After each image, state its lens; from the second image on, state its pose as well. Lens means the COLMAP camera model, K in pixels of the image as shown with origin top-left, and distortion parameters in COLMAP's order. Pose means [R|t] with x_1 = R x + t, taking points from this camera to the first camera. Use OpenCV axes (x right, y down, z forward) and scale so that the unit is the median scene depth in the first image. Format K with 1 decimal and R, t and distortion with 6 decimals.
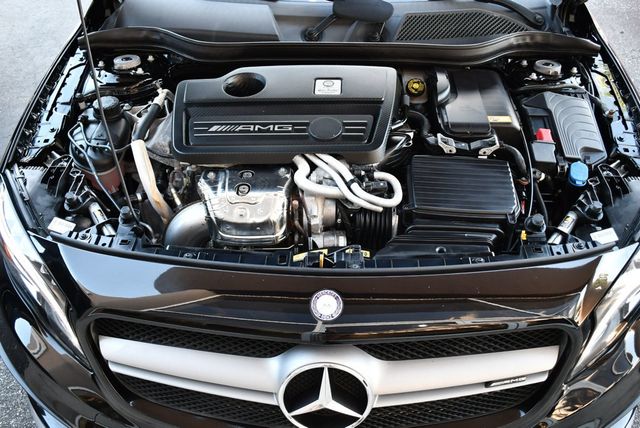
lens RADIAL K [[654.5, 0, 320.0], [0, 654.5, 214.0], [0, 0, 1]] dist [-0.081470, -0.011429]
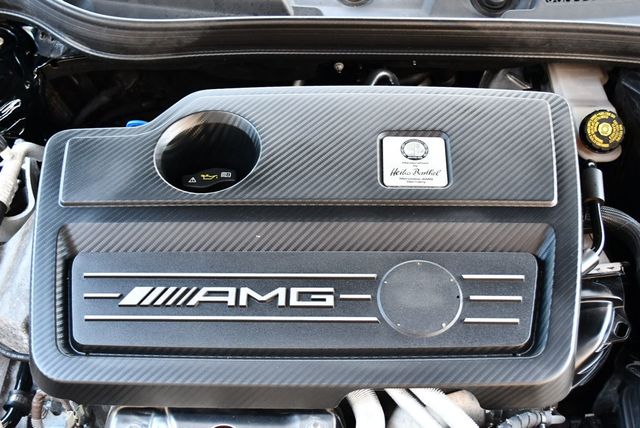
lens RADIAL K [[895.3, 0, 320.0], [0, 895.3, 214.0], [0, 0, 1]] dist [-0.110308, 0.016253]
pose [[0.999827, -0.008005, 0.016805, -0.057631], [0.005804, 0.991863, 0.127179, -0.239047], [-0.017687, -0.127060, 0.991737, 0.456877]]
